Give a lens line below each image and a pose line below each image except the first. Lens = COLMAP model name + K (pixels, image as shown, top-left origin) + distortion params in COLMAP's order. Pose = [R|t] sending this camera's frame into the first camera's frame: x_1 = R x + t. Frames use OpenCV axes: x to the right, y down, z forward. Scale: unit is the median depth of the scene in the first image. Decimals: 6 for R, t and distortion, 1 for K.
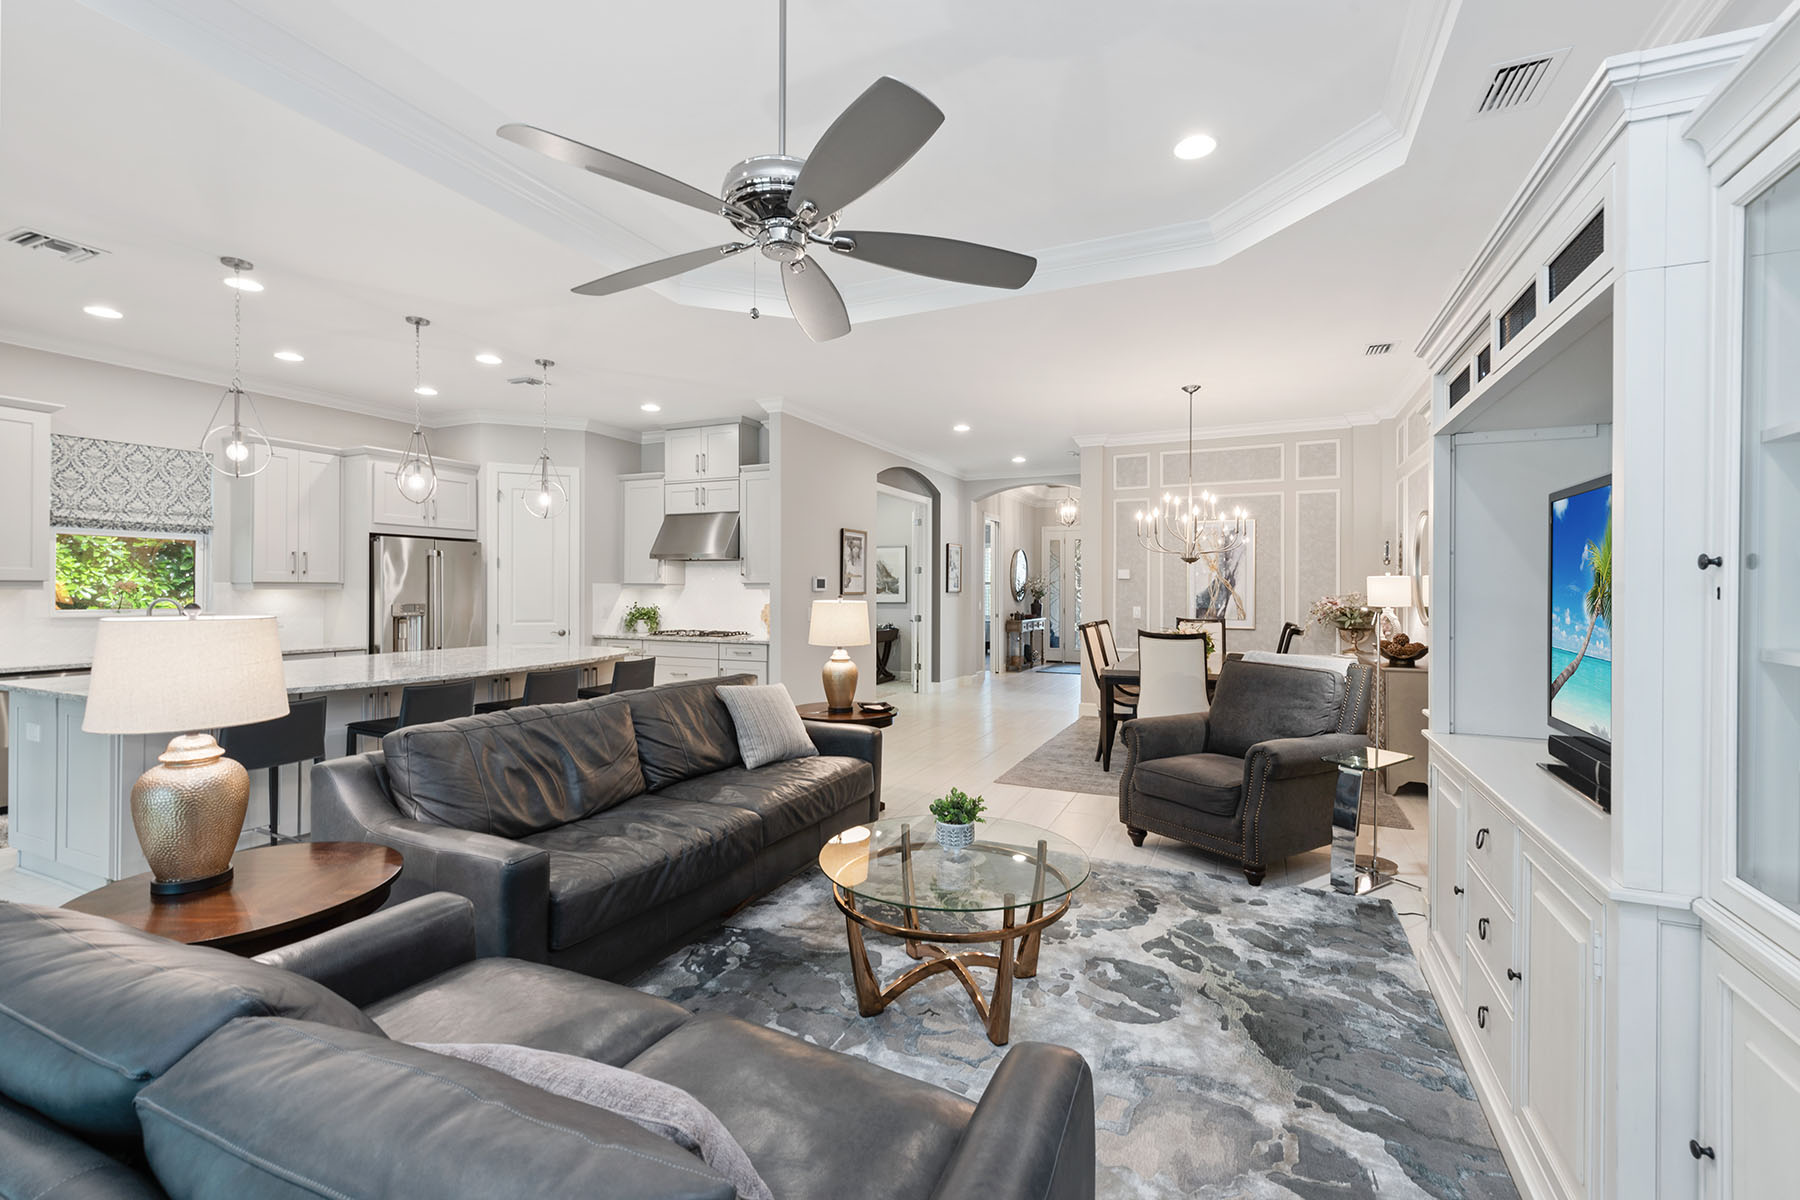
lens RADIAL K [[758.9, 0, 905.6], [0, 758.9, 587.5], [0, 0, 1]] dist [-0.000360, -0.000629]
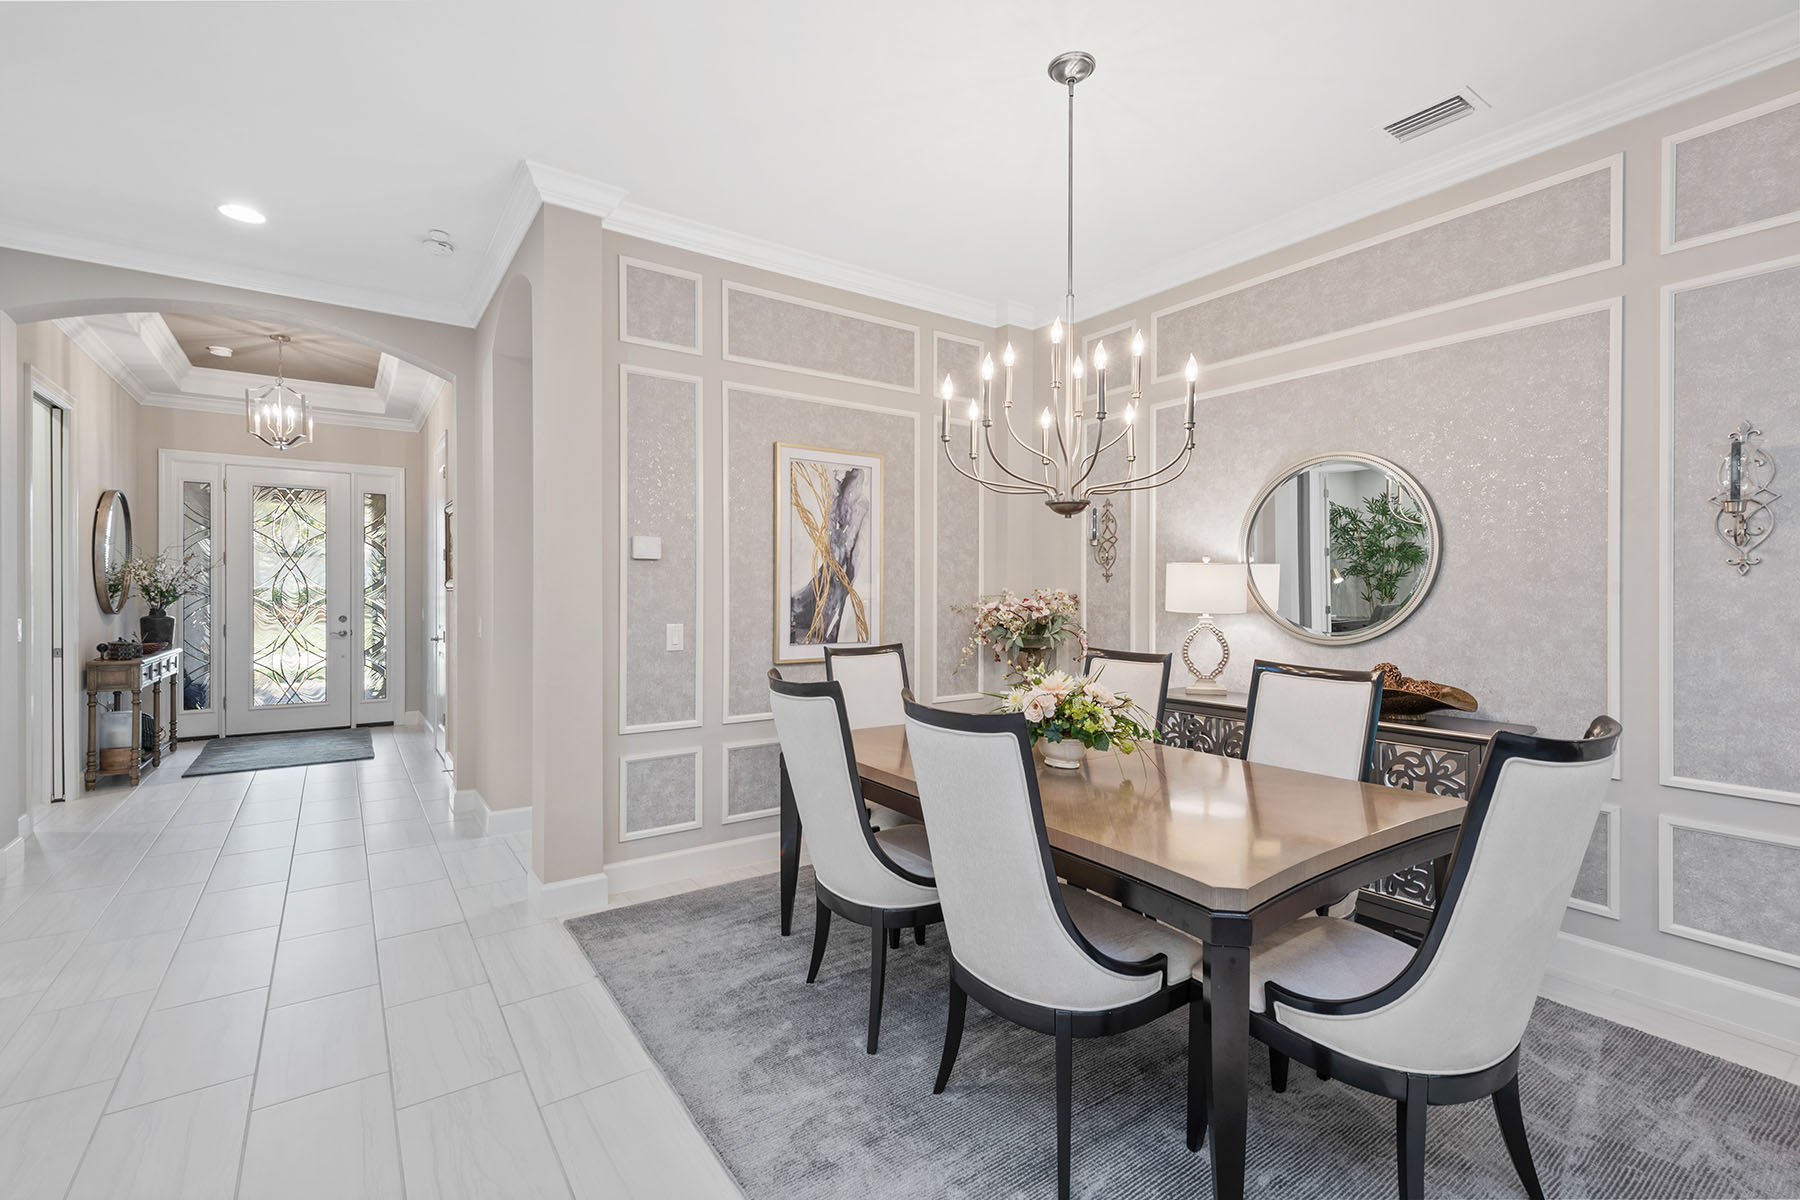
lens RADIAL K [[791.8, 0, 900.0], [0, 791.8, 600.0], [0, 0, 1]] dist [0.000901, 0.000109]
pose [[0.499731, -0.010616, 0.866116, -0.023673], [-0.003485, 0.999892, 0.014266, 0.005316], [-0.866174, -0.010147, 0.499640, 0.724665]]
